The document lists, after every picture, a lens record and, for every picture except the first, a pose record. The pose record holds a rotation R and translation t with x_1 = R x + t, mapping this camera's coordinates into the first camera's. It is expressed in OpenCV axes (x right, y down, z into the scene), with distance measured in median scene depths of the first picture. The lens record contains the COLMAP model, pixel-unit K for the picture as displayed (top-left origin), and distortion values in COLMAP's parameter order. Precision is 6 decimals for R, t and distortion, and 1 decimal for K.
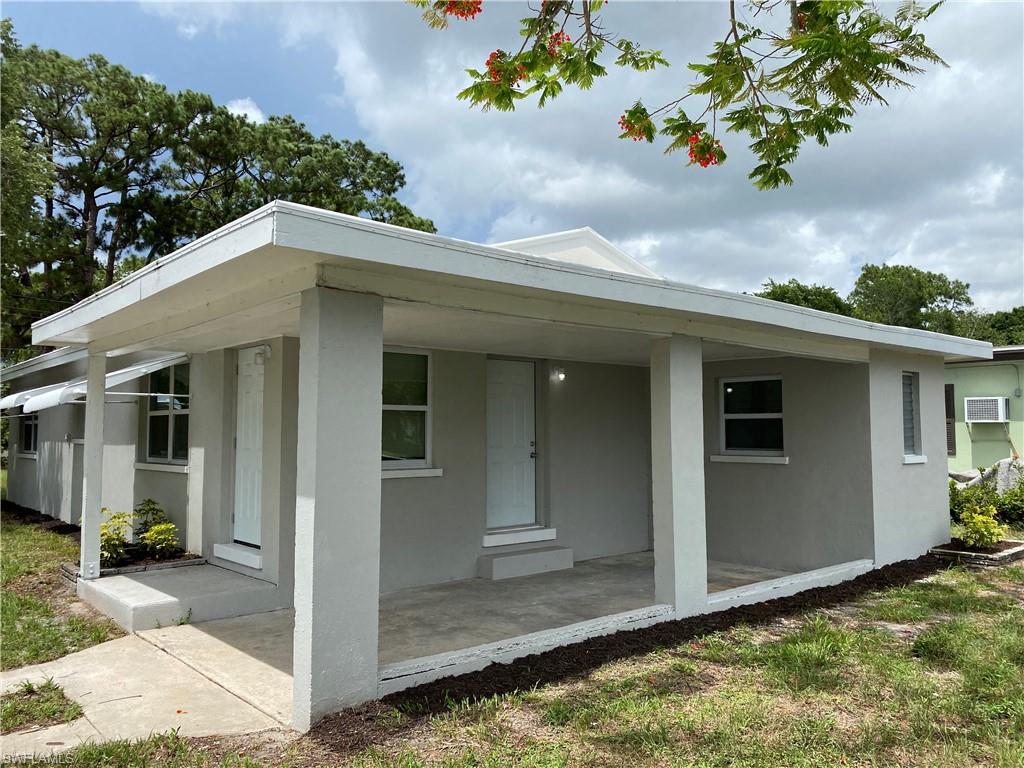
lens RADIAL K [[786.2, 0, 510.5], [0, 786.2, 385.6], [0, 0, 1]] dist [0.023601, -0.007229]
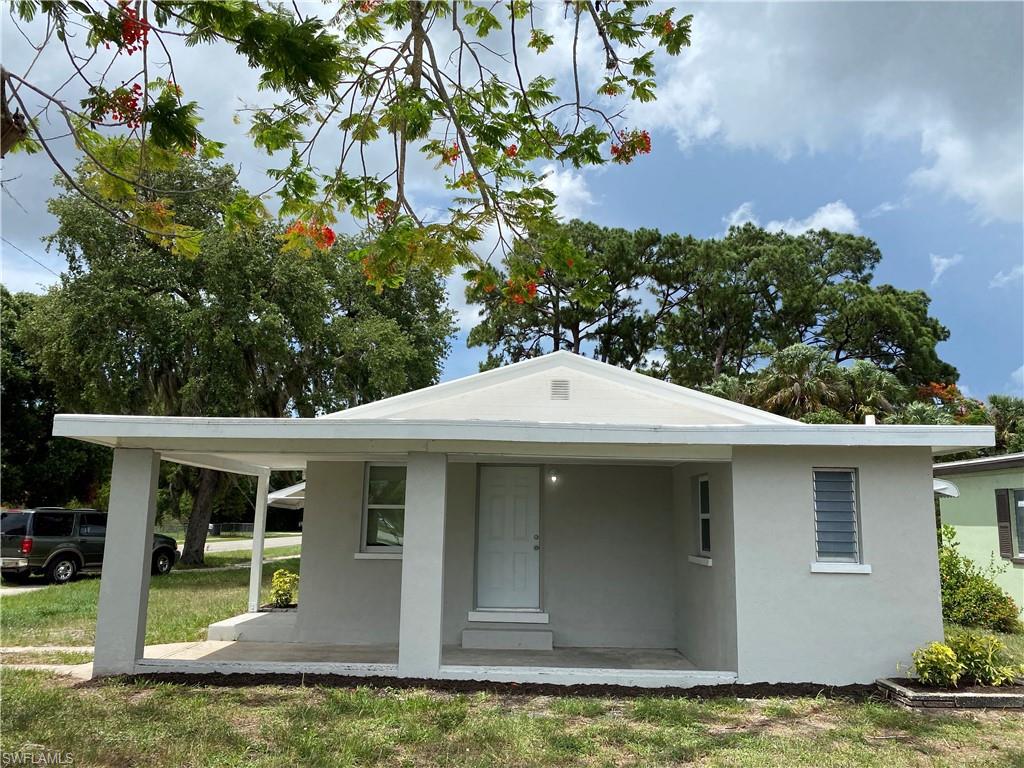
lens RADIAL K [[786.2, 0, 510.1], [0, 786.2, 381.1], [0, 0, 1]] dist [0.023601, -0.007229]
pose [[0.730277, -0.104255, -0.675149, 0.851294], [0.023273, 0.991510, -0.127933, -0.008406], [0.682754, 0.077714, 0.726503, 0.105428]]
